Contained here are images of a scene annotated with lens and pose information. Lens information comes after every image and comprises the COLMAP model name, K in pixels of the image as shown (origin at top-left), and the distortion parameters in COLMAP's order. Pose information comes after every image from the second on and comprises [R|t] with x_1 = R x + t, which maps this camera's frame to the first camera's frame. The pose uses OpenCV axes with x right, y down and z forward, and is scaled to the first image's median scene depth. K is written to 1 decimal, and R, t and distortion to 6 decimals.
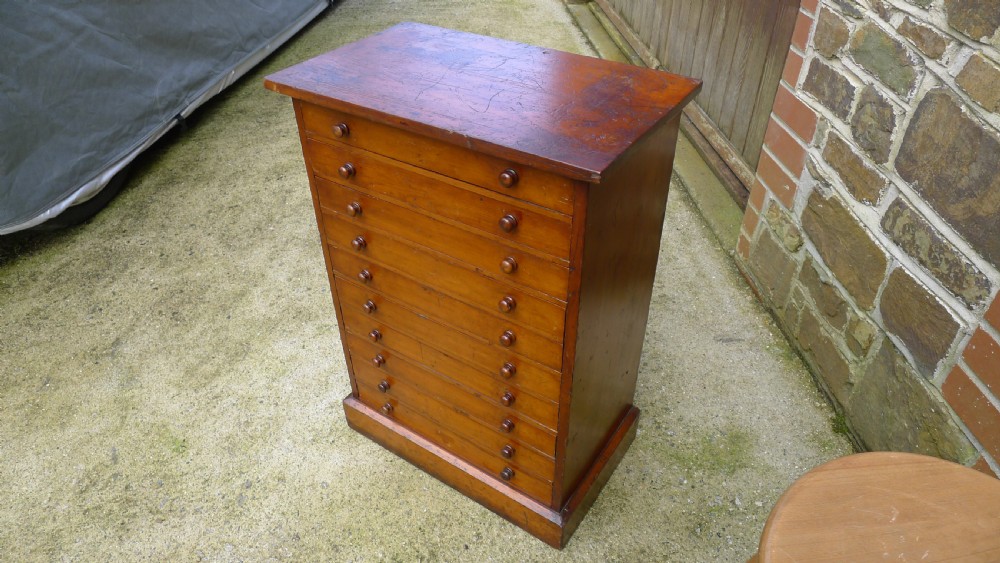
lens RADIAL K [[655.9, 0, 492.5], [0, 655.9, 282.9], [0, 0, 1]] dist [-0.053344, 0.013763]
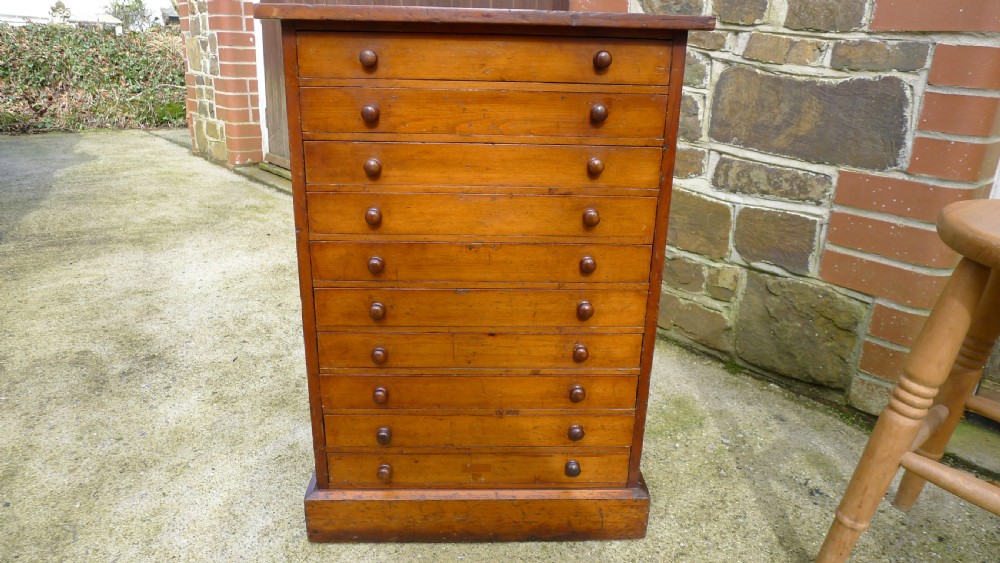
lens RADIAL K [[654.8, 0, 500.3], [0, 654.8, 281.8], [0, 0, 1]] dist [-0.058666, 0.016257]
pose [[0.801949, -0.164299, 0.574355, -0.422869], [0.335020, 0.919710, -0.204684, 0.176605], [-0.494610, 0.356567, 0.792604, 0.239888]]
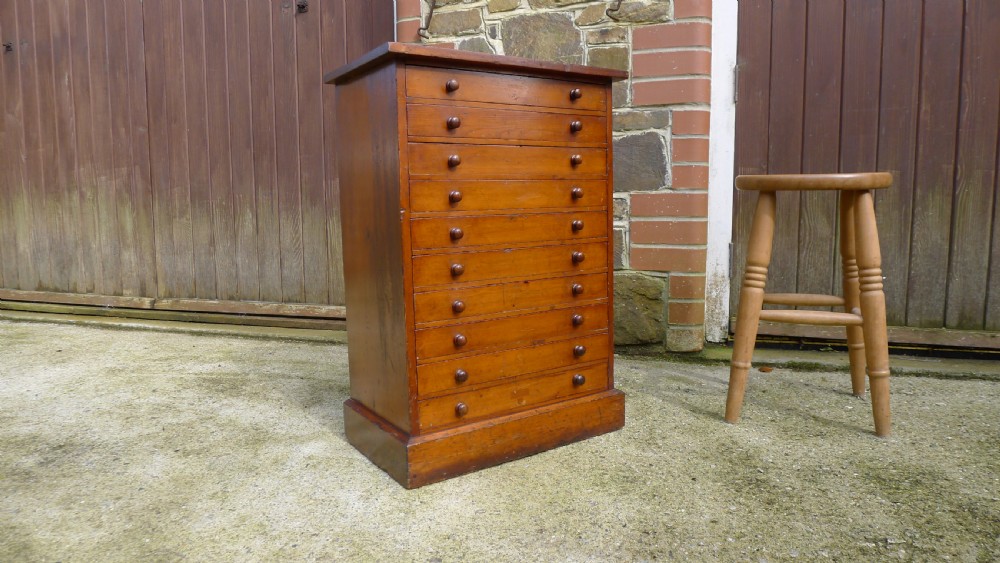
lens RADIAL K [[654.0, 0, 502.5], [0, 654.0, 277.0], [0, 0, 1]] dist [-0.056950, 0.015714]
pose [[0.376376, -0.100641, 0.920984, -0.925537], [0.579586, 0.801115, -0.149316, 0.199841], [-0.722787, 0.589989, 0.359851, 0.476777]]
